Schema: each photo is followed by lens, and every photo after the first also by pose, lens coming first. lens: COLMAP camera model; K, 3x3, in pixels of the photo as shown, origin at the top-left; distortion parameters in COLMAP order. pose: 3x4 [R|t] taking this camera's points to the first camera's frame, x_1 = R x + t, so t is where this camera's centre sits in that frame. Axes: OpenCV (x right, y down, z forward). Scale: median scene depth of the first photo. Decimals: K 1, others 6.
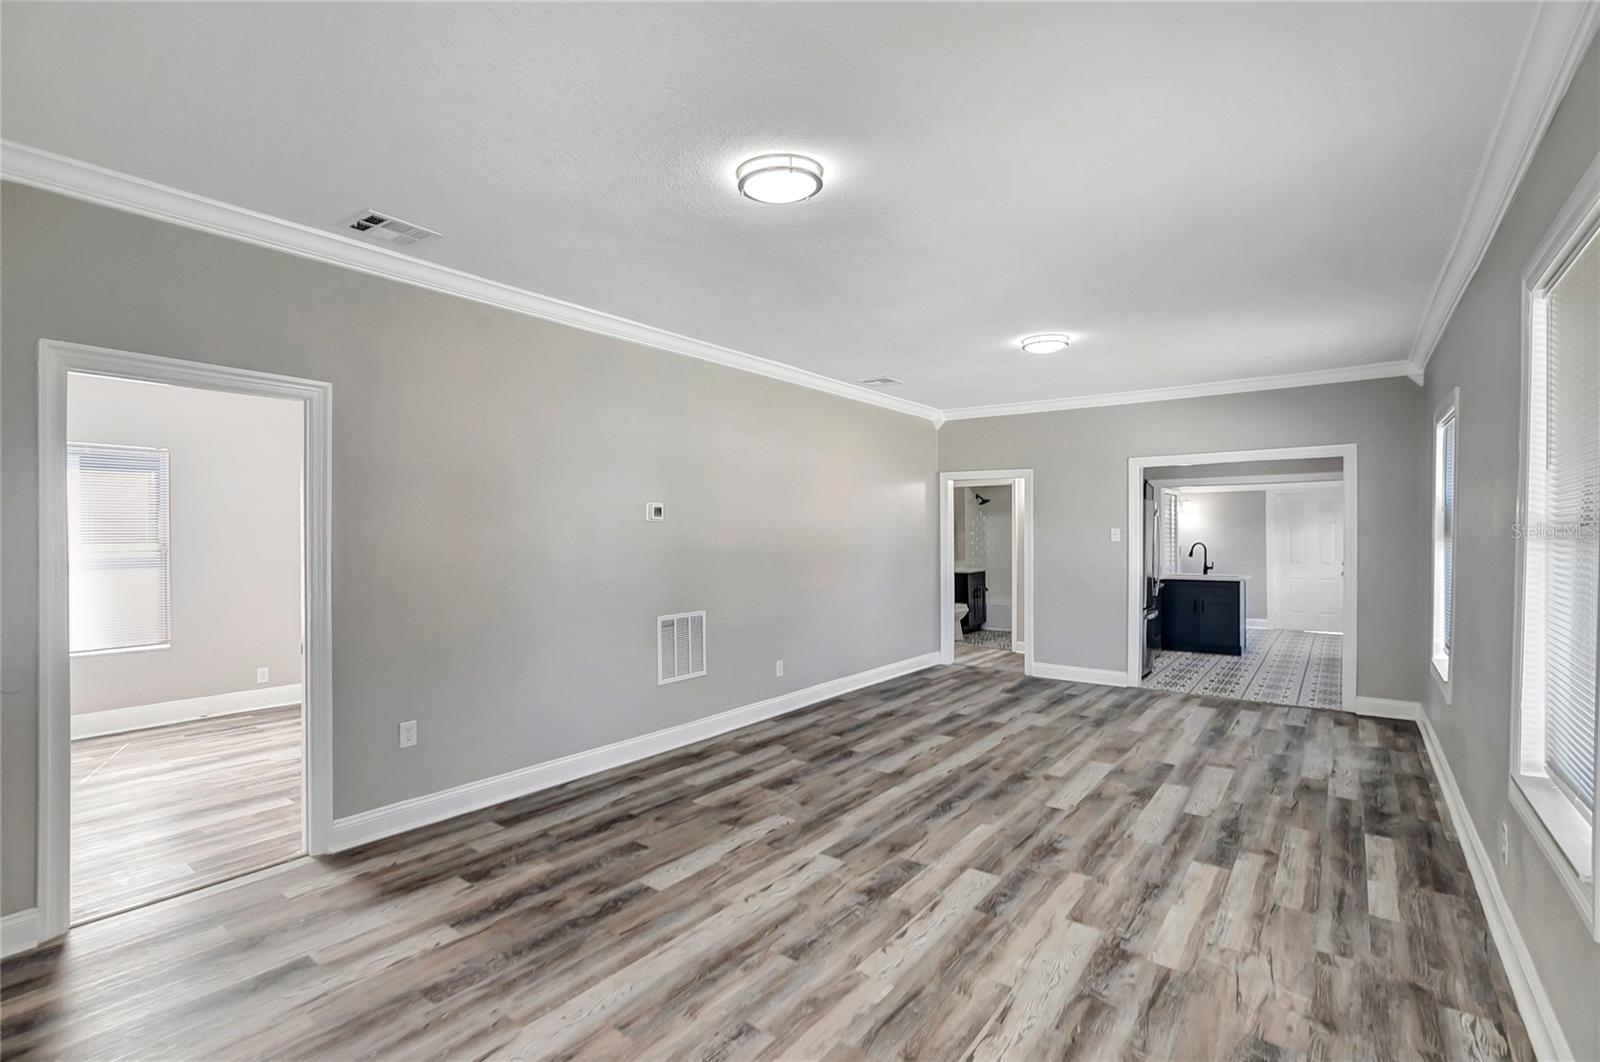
lens RADIAL K [[704.4, 0, 817.2], [0, 704.4, 538.4], [0, 0, 1]] dist [-0.005514, 0.001006]
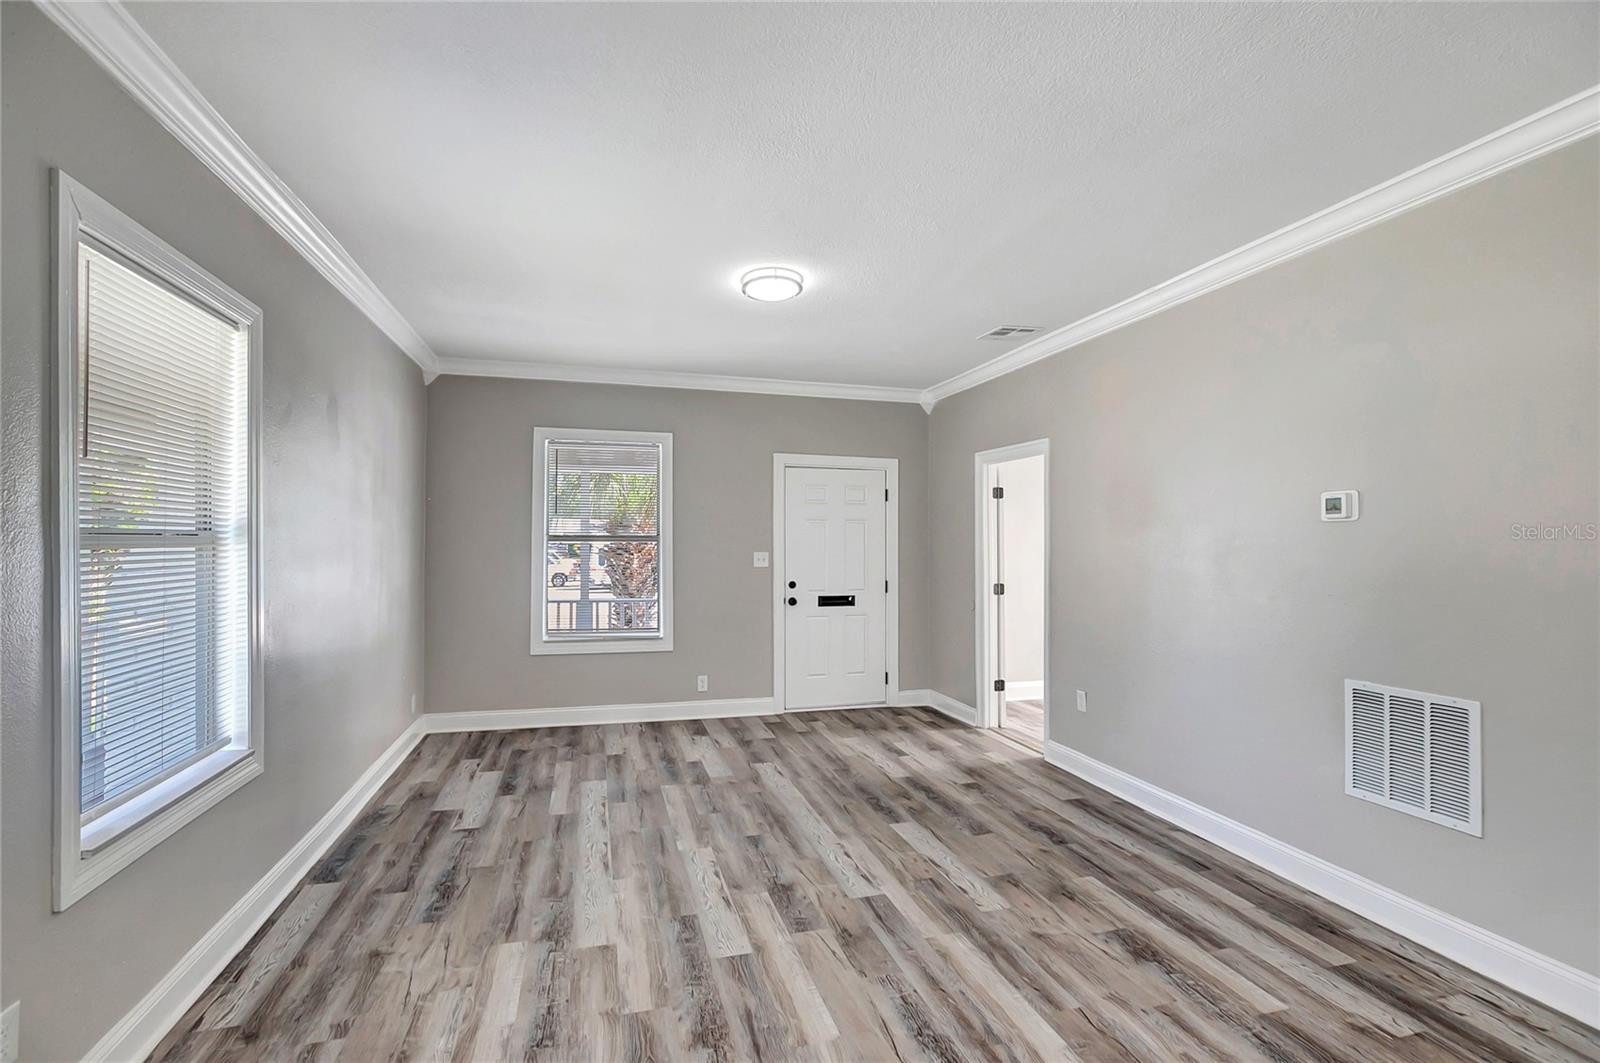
lens RADIAL K [[727.6, 0, 792.2], [0, 727.6, 561.0], [0, 0, 1]] dist [-0.004973, 0.000517]
pose [[-0.614261, 0.015647, -0.788948, 0.779047], [-0.006287, 0.999675, 0.024721, -0.001258], [0.789078, 0.020145, -0.613963, 1.426271]]
